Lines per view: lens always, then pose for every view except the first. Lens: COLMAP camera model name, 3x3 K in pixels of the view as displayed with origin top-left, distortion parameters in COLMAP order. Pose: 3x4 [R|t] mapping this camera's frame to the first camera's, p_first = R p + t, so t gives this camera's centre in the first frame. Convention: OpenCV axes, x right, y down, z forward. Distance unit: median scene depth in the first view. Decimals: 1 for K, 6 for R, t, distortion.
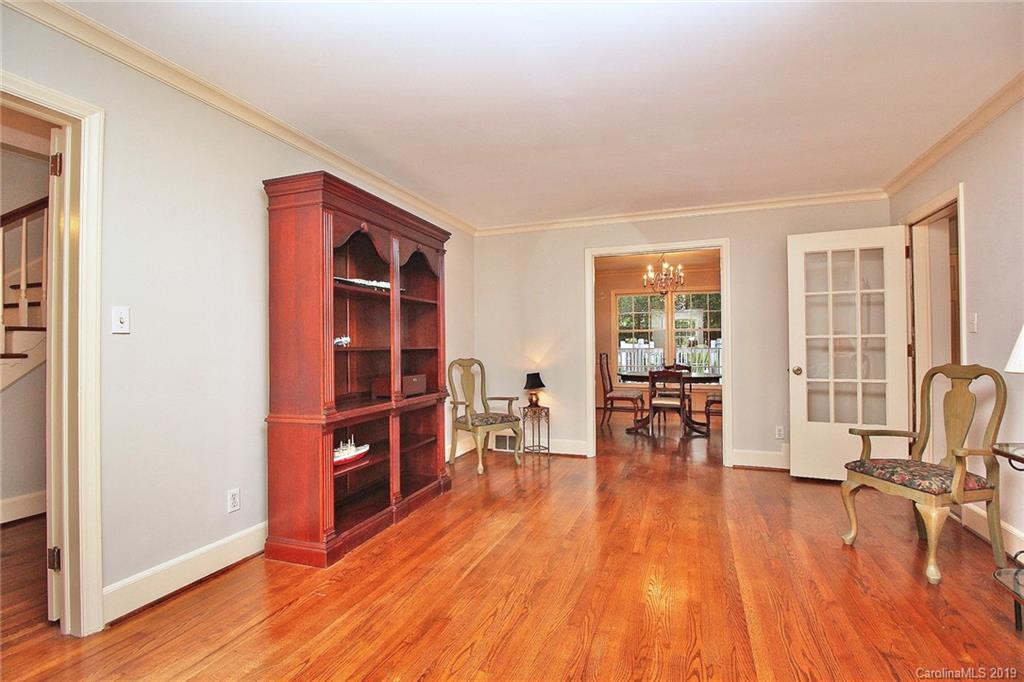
lens RADIAL K [[499.3, 0, 512.0], [0, 499.3, 341.0], [0, 0, 1]] dist [-0.000767, -0.000097]
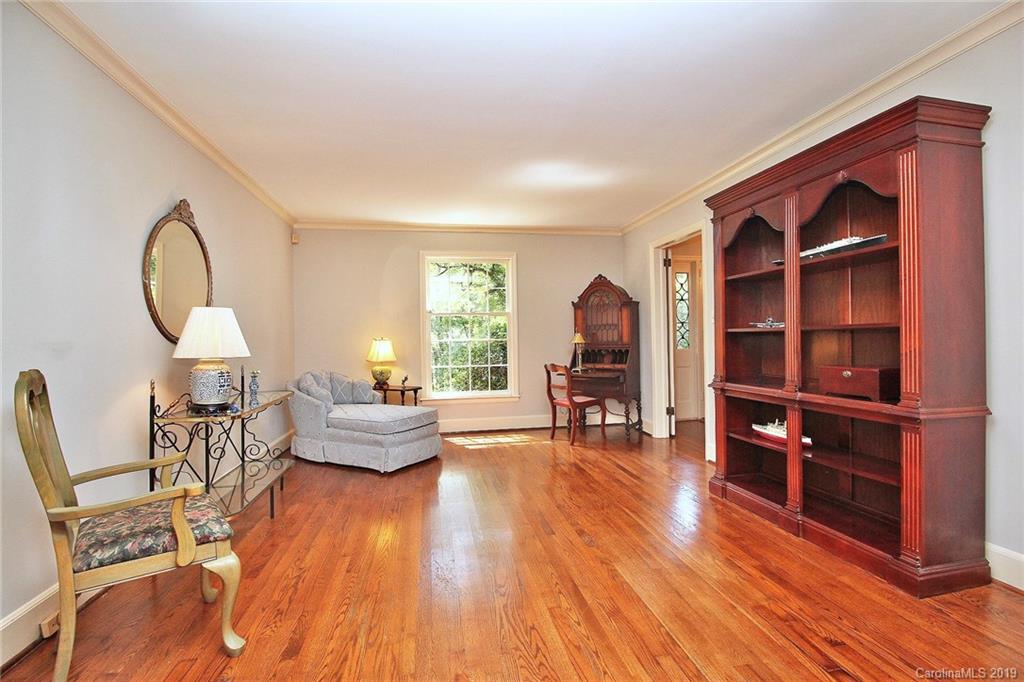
lens RADIAL K [[499.3, 0, 512.0], [0, 499.3, 341.0], [0, 0, 1]] dist [-0.000767, -0.000097]
pose [[-0.866453, 0.013811, -0.499068, 0.611457], [0.016936, 0.999855, -0.001734, 0.030814], [0.498972, -0.009955, -0.866561, 1.534609]]
